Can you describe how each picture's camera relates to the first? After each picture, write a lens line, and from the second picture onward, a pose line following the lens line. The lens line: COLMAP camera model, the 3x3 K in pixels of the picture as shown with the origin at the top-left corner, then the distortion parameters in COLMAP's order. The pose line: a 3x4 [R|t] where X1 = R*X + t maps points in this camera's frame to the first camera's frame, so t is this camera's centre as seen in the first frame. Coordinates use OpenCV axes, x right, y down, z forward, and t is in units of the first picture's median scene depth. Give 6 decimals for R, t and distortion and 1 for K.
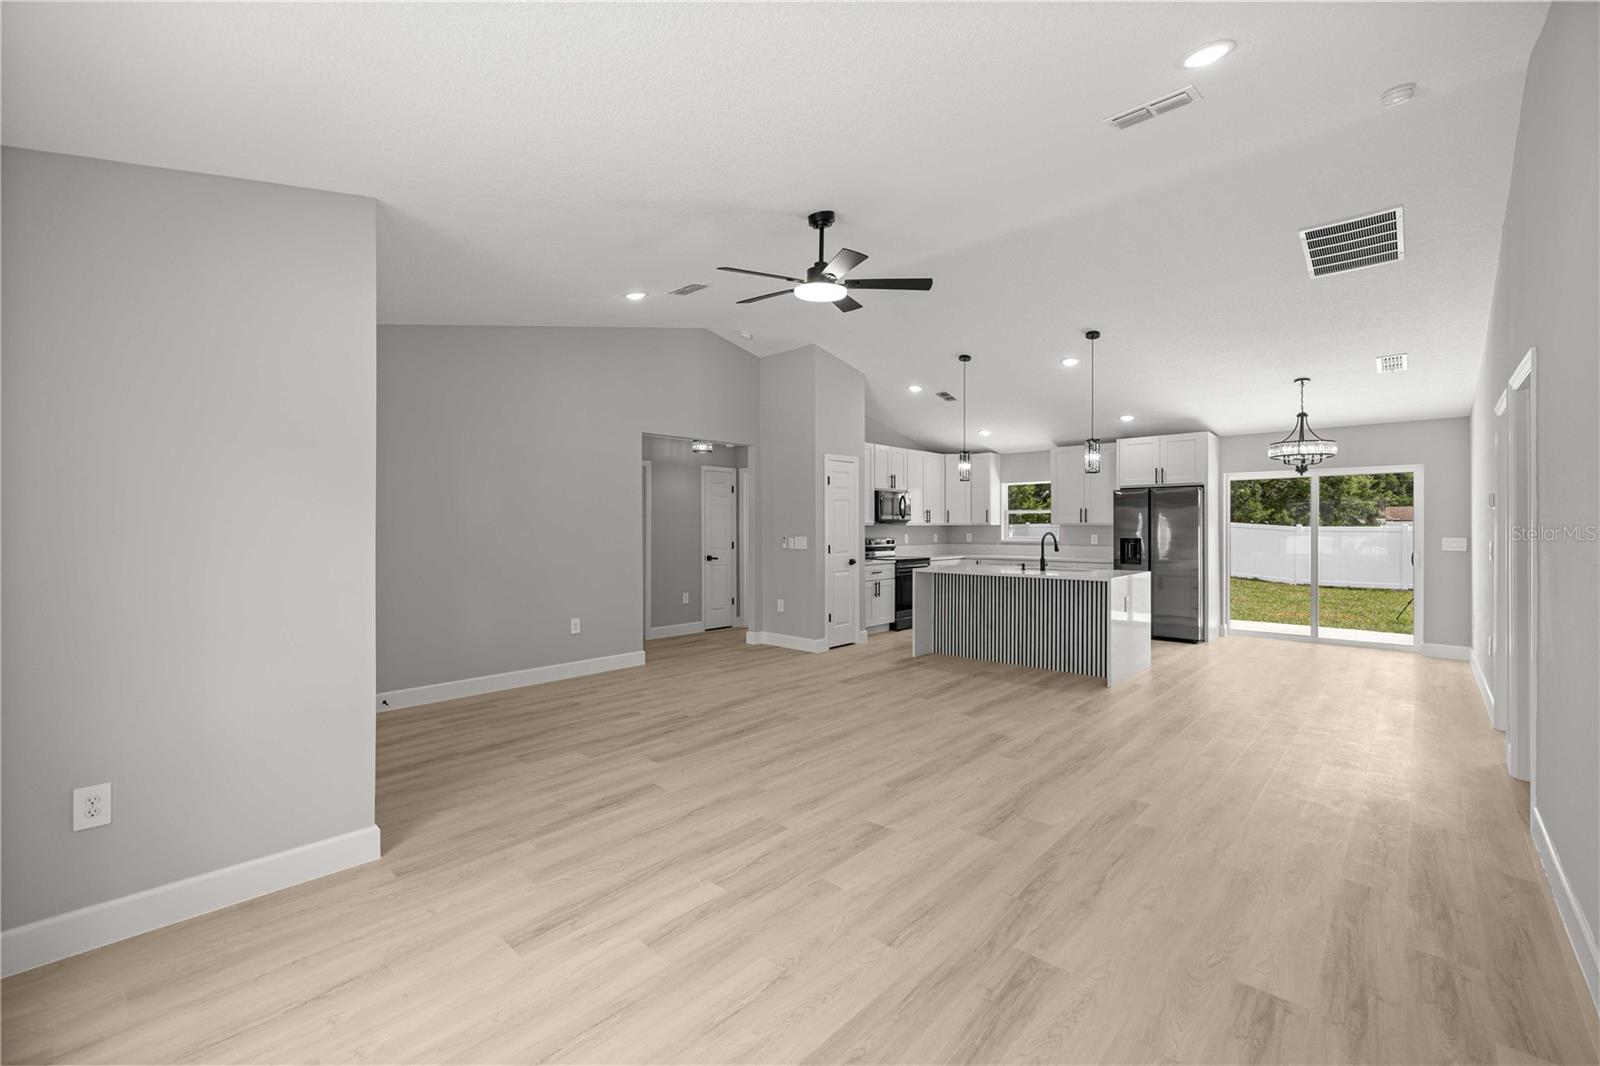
lens RADIAL K [[672.8, 0, 796.7], [0, 672.8, 526.9], [0, 0, 1]] dist [0.000736, -0.000103]
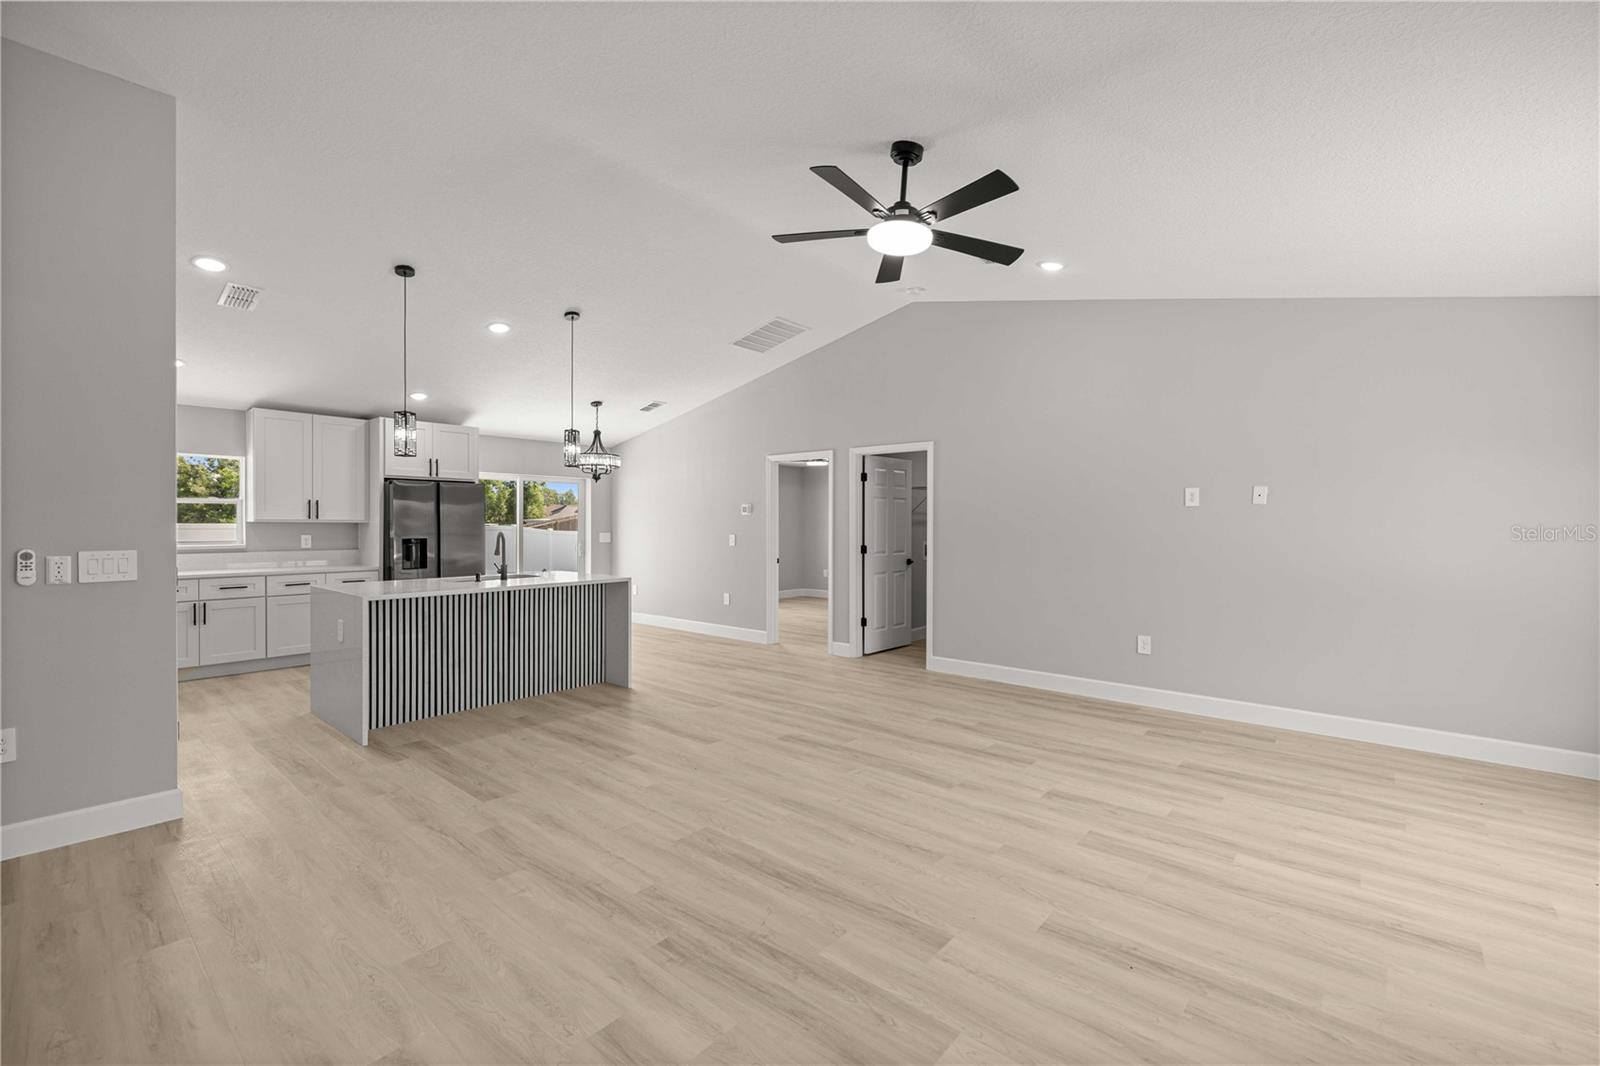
lens RADIAL K [[672.8, 0, 796.7], [0, 672.8, 526.9], [0, 0, 1]] dist [0.000736, -0.000103]
pose [[-0.038516, -0.003378, 0.999252, -0.429897], [-0.001604, 0.999993, 0.003319, -0.001652], [-0.999257, -0.001475, -0.038521, 0.640426]]
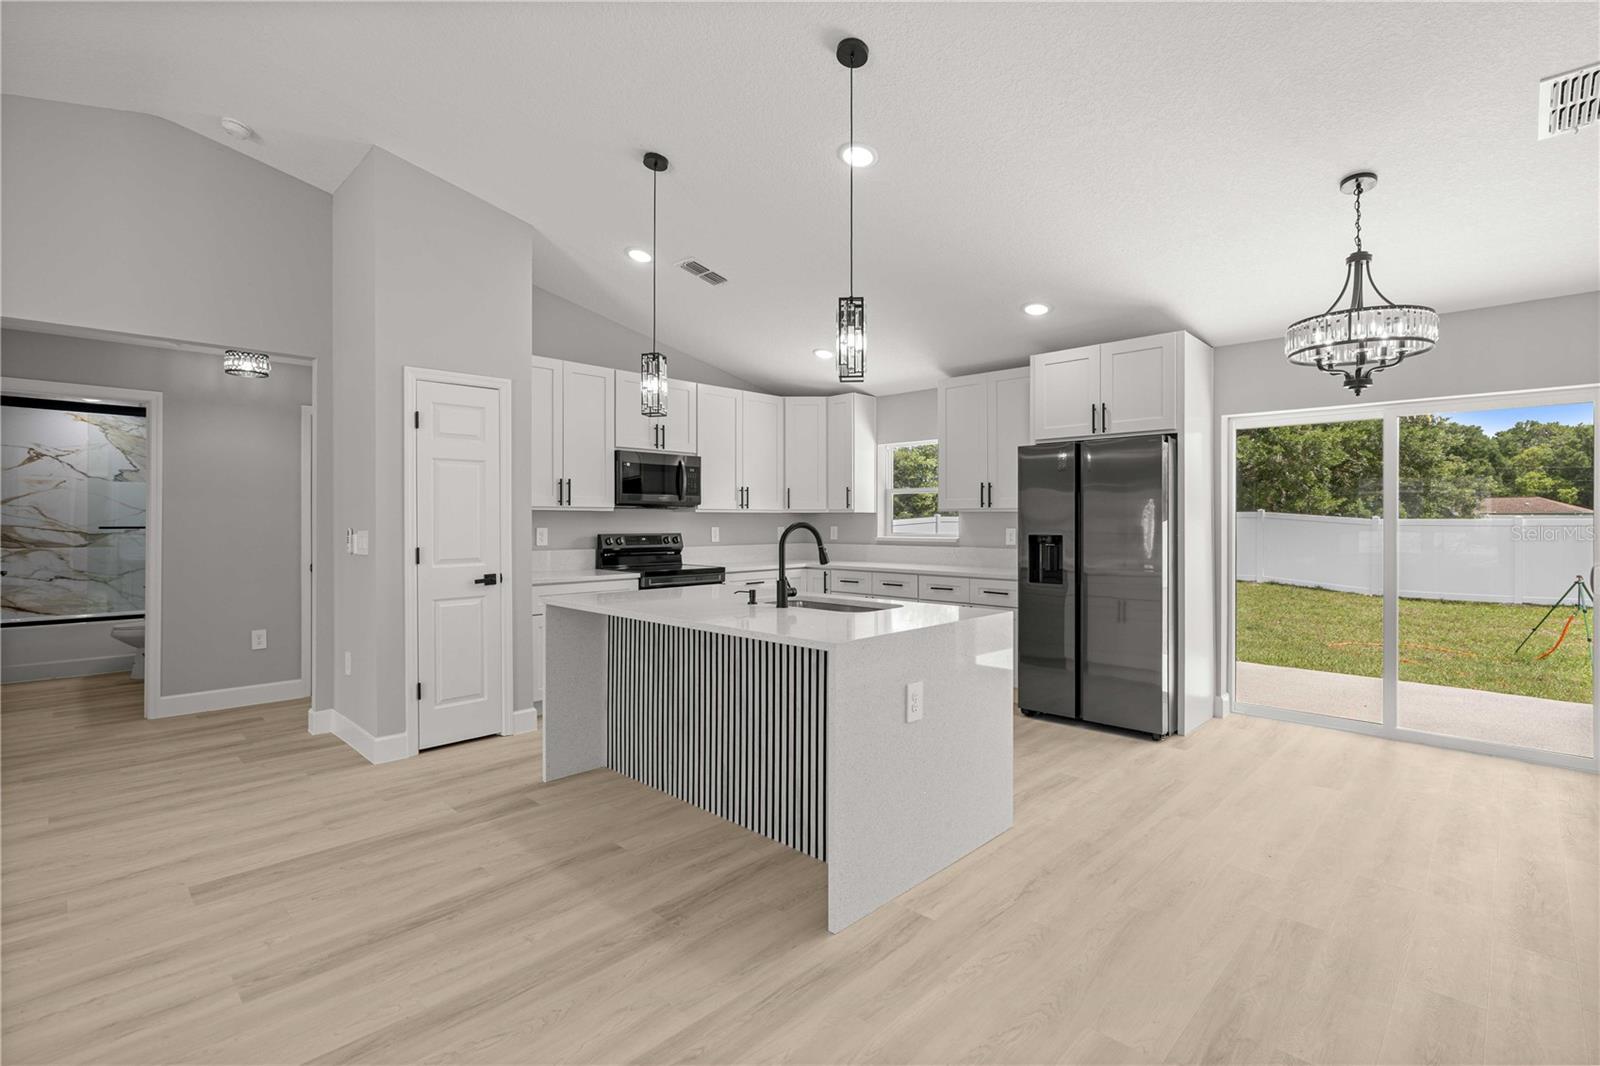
lens RADIAL K [[738.0, 0, 811.5], [0, 738.0, 519.7], [0, 0, 1]] dist [-0.004992, -0.000415]
pose [[0.999841, 0.001807, -0.017759, 0.371758], [-0.001824, 0.999998, -0.000937, 0.006288], [0.017757, 0.000969, 0.999842, 0.474182]]
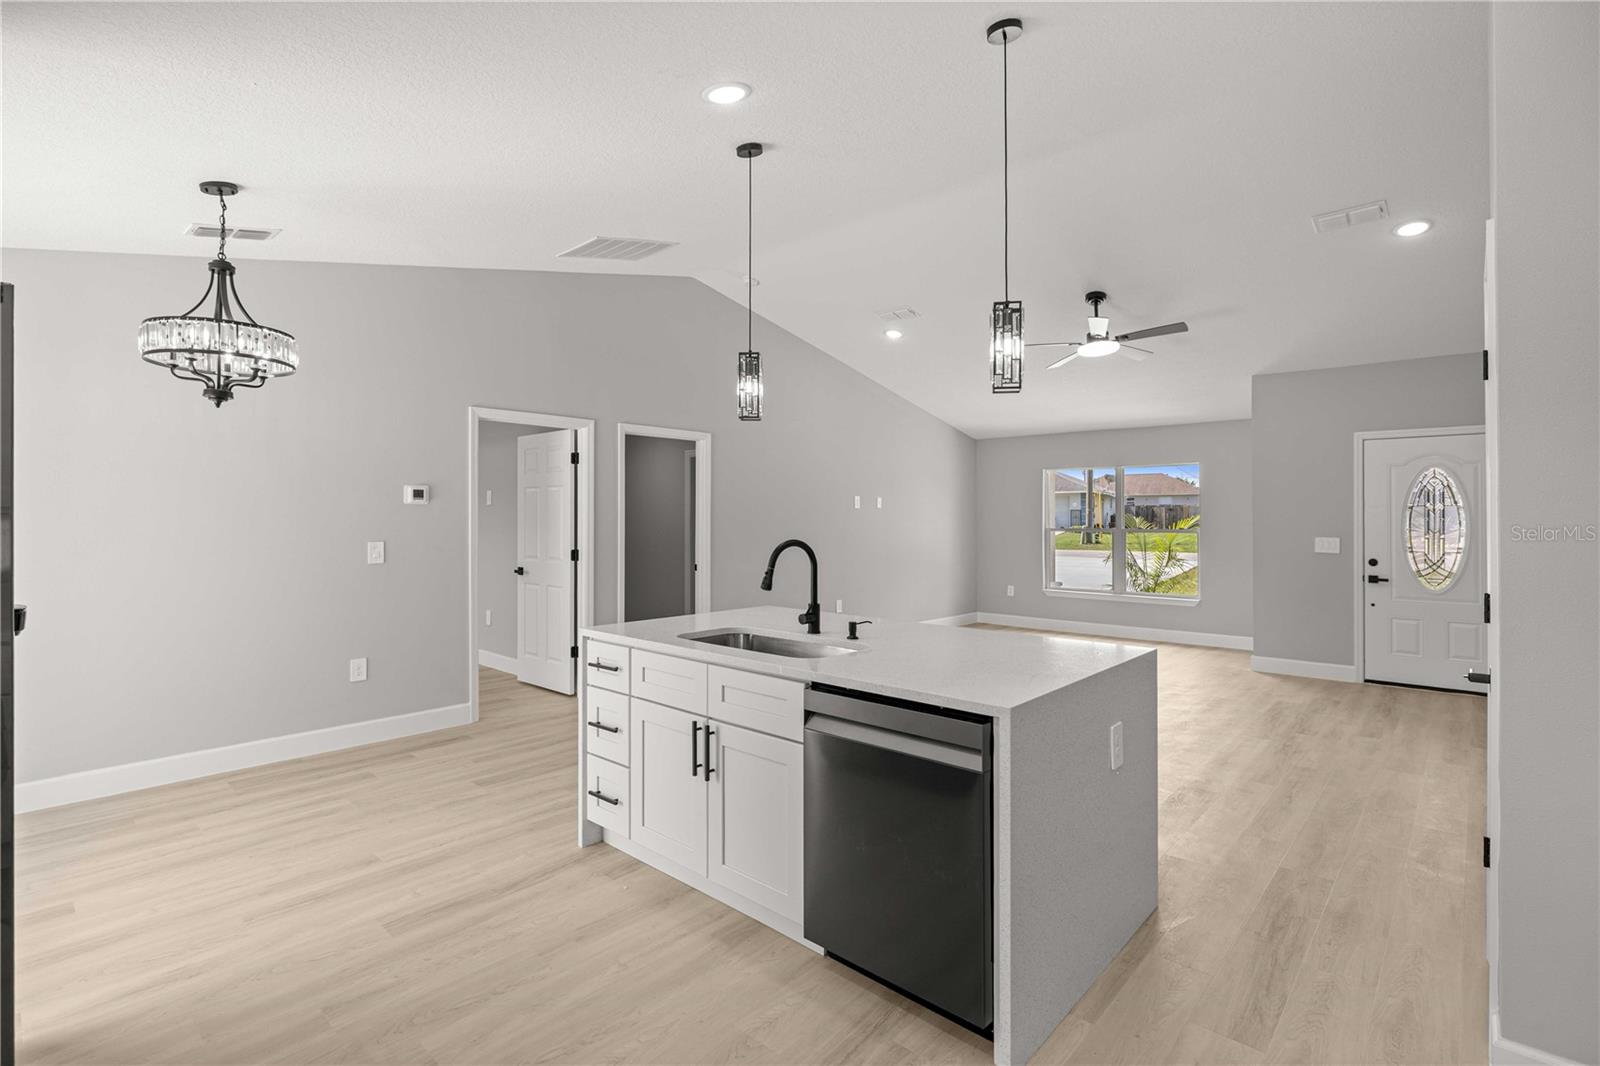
lens RADIAL K [[738.0, 0, 811.5], [0, 738.0, 519.7], [0, 0, 1]] dist [-0.004992, -0.000415]
pose [[-0.999658, -0.000651, -0.026153, 0.358591], [-0.000688, 0.999999, 0.001396, -0.004632], [0.026152, 0.001413, -0.999657, 1.363760]]
